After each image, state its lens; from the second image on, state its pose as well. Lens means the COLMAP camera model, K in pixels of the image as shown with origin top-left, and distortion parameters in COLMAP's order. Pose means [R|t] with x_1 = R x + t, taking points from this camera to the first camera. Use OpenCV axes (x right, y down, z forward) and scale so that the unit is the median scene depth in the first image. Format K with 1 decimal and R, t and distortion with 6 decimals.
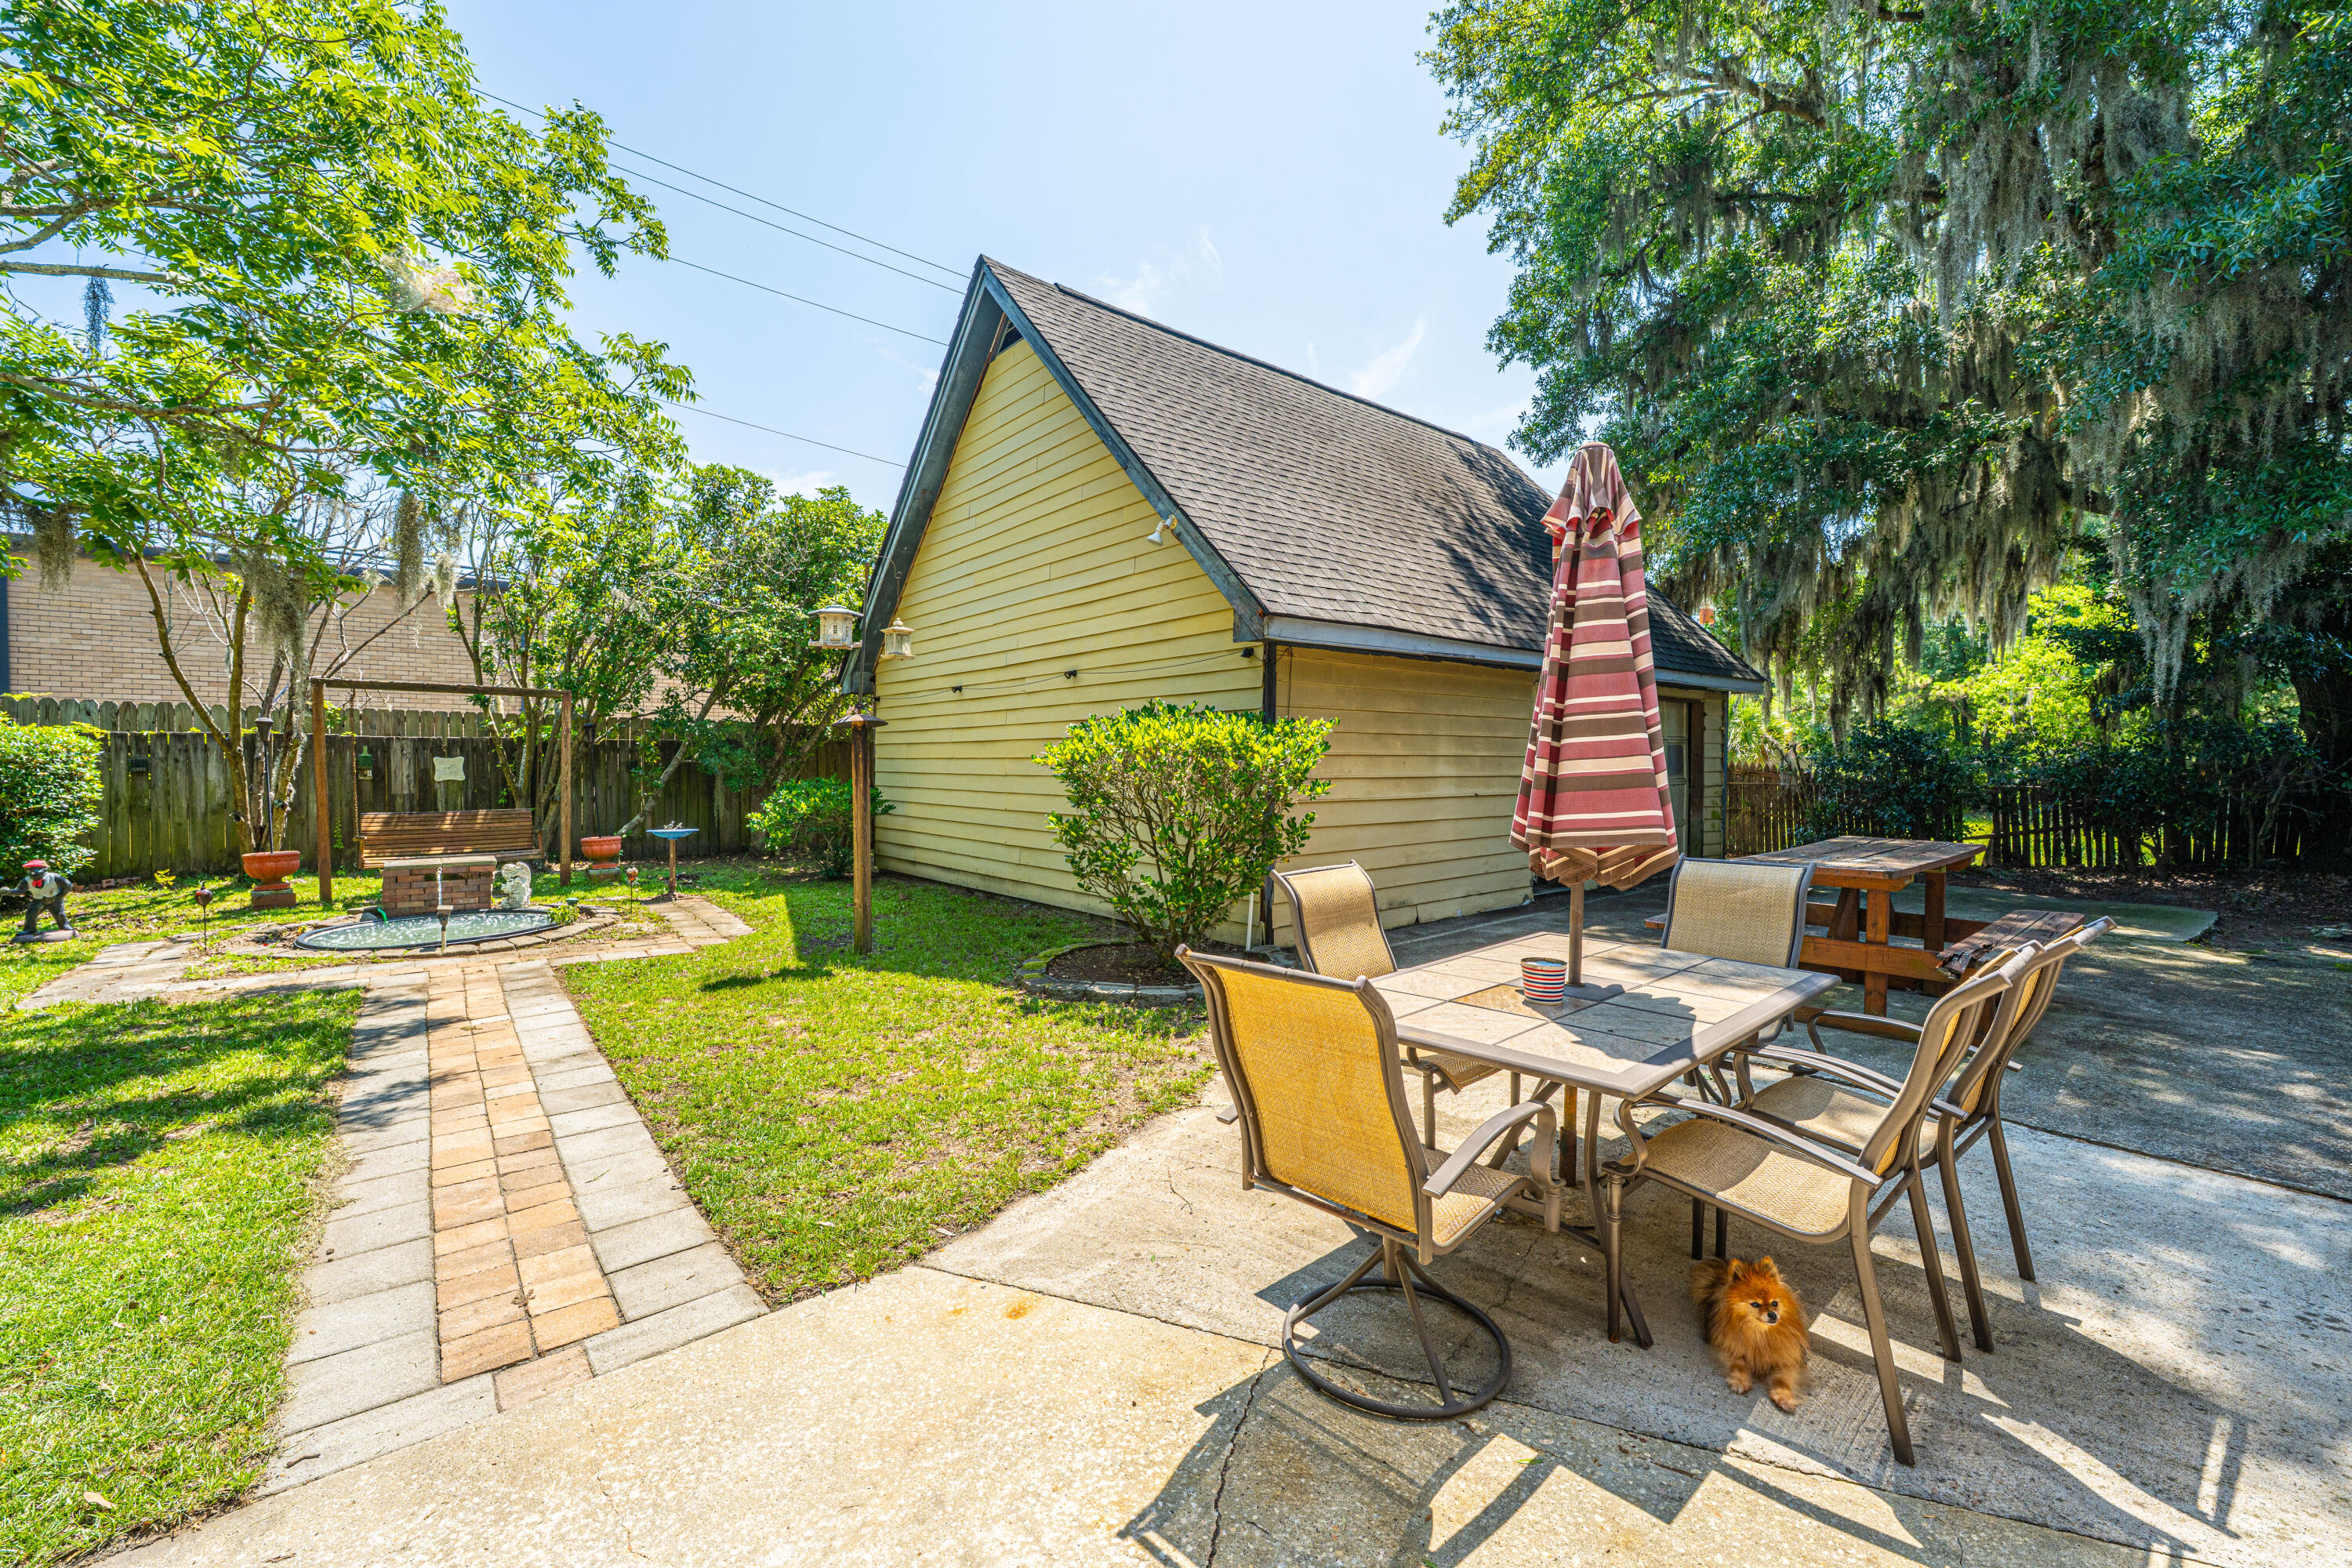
lens RADIAL K [[941.2, 0, 1157.4], [0, 941.2, 776.2], [0, 0, 1]] dist [-0.000630, 0.000011]
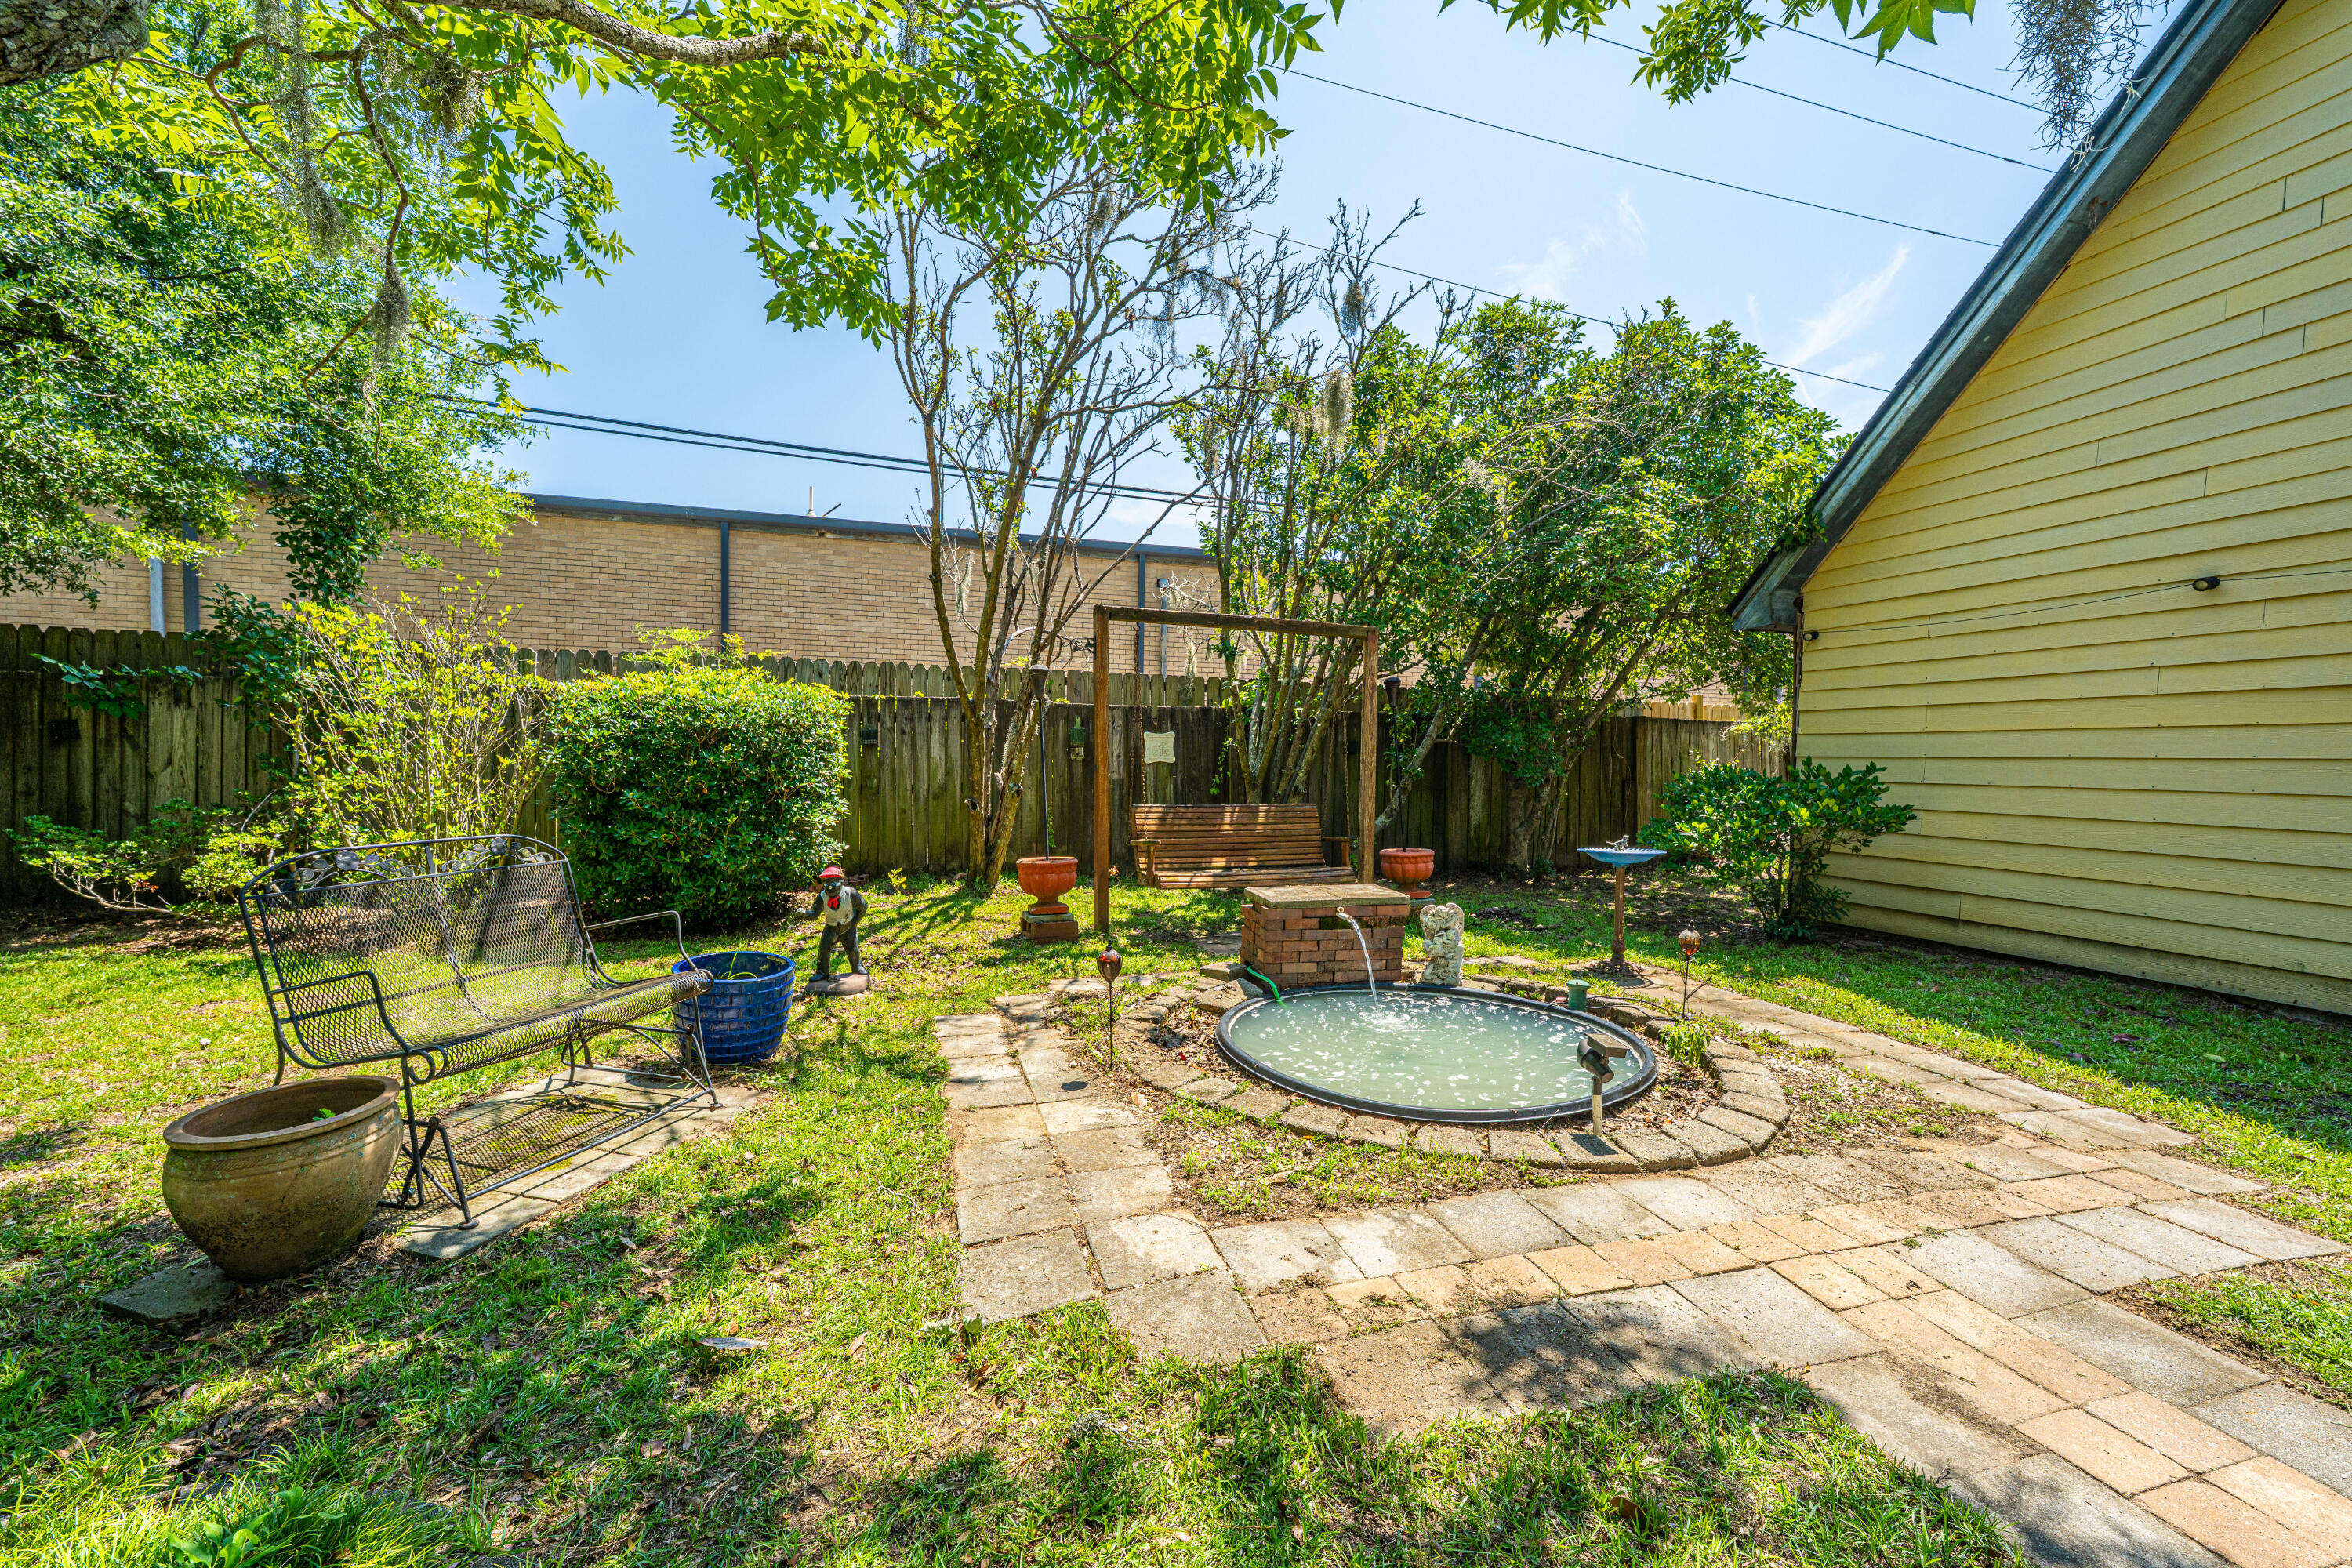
lens RADIAL K [[941.2, 0, 1181.4], [0, 941.2, 768.9], [0, 0, 1]] dist [-0.000630, 0.000011]
pose [[0.925170, 0.016057, -0.379212, -0.512436], [-0.017828, 0.999840, -0.001157, 0.011924], [0.379133, 0.007831, 0.925309, 0.342131]]
